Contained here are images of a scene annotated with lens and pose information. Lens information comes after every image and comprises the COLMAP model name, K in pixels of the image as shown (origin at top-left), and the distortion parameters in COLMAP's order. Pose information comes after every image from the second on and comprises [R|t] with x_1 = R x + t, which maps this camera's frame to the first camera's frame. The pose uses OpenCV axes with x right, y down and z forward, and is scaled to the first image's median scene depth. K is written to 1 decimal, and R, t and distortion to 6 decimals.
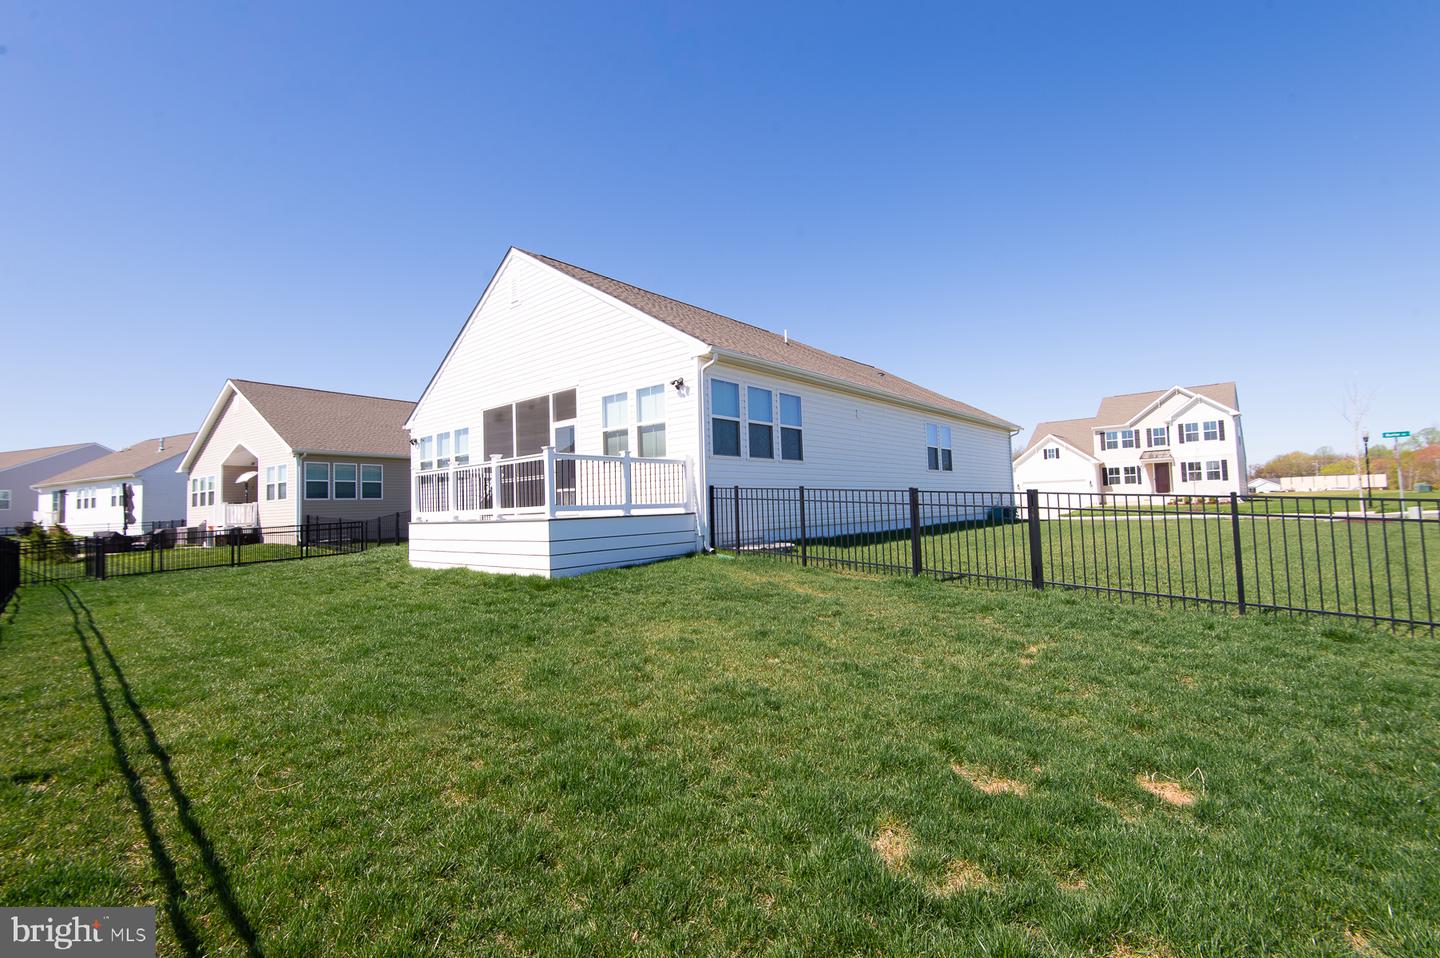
lens RADIAL K [[615.8, 0, 734.5], [0, 615.8, 478.0], [0, 0, 1]] dist [0.028368, -0.015953]
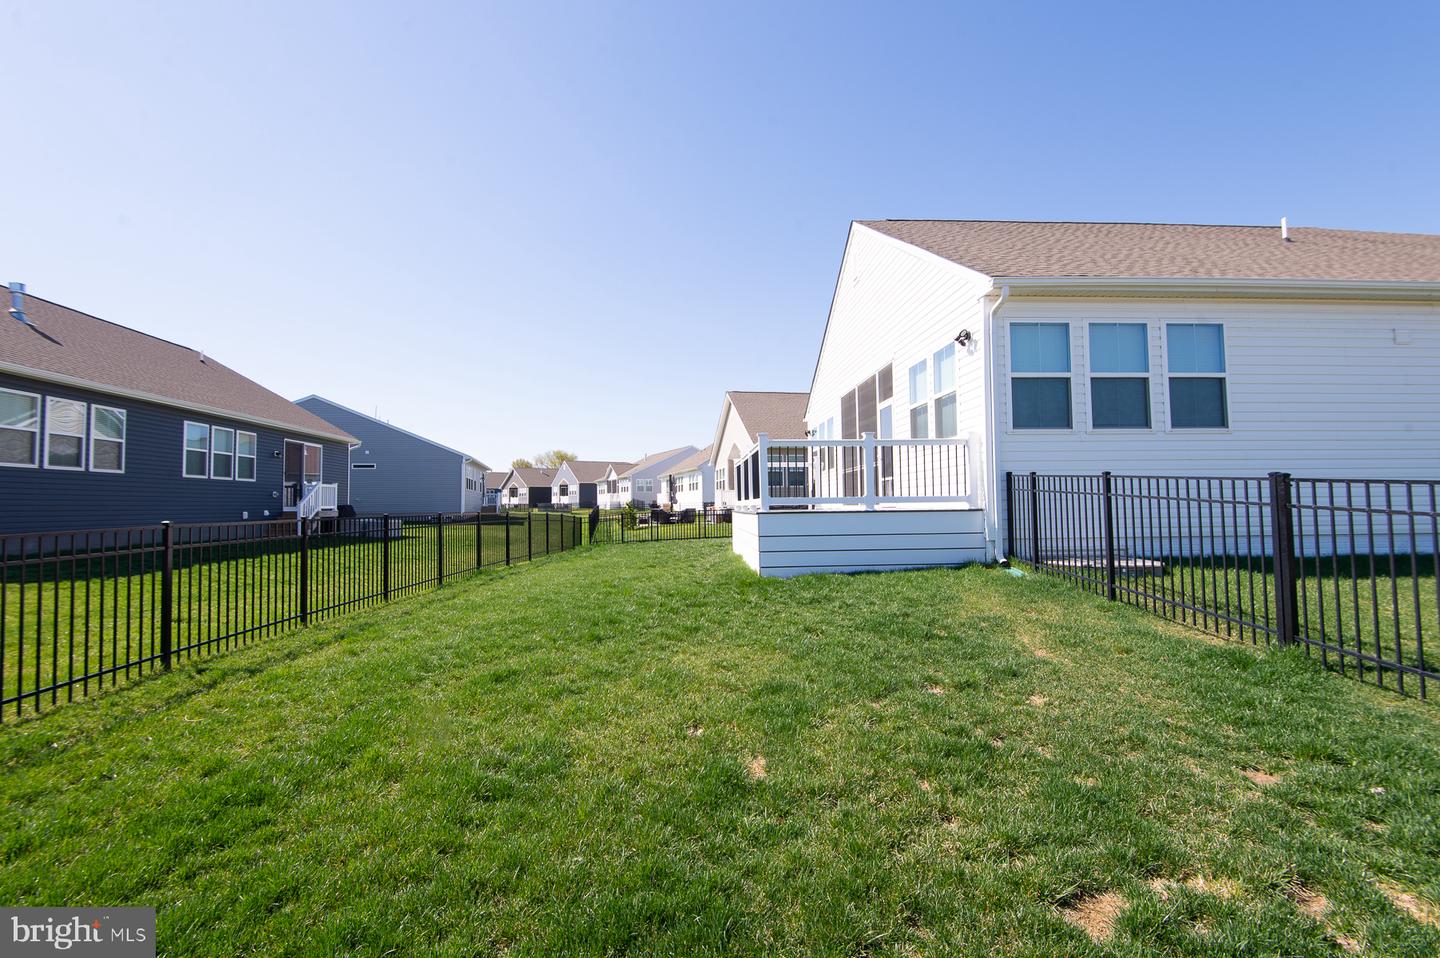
lens RADIAL K [[621.9, 0, 685.8], [0, 621.9, 478.3], [0, 0, 1]] dist [0.000041, 0.000108]
pose [[0.682764, -0.008393, -0.730591, 0.220982], [0.023410, 0.999672, 0.010394, 0.003025], [0.730264, -0.024200, 0.682736, 0.214008]]
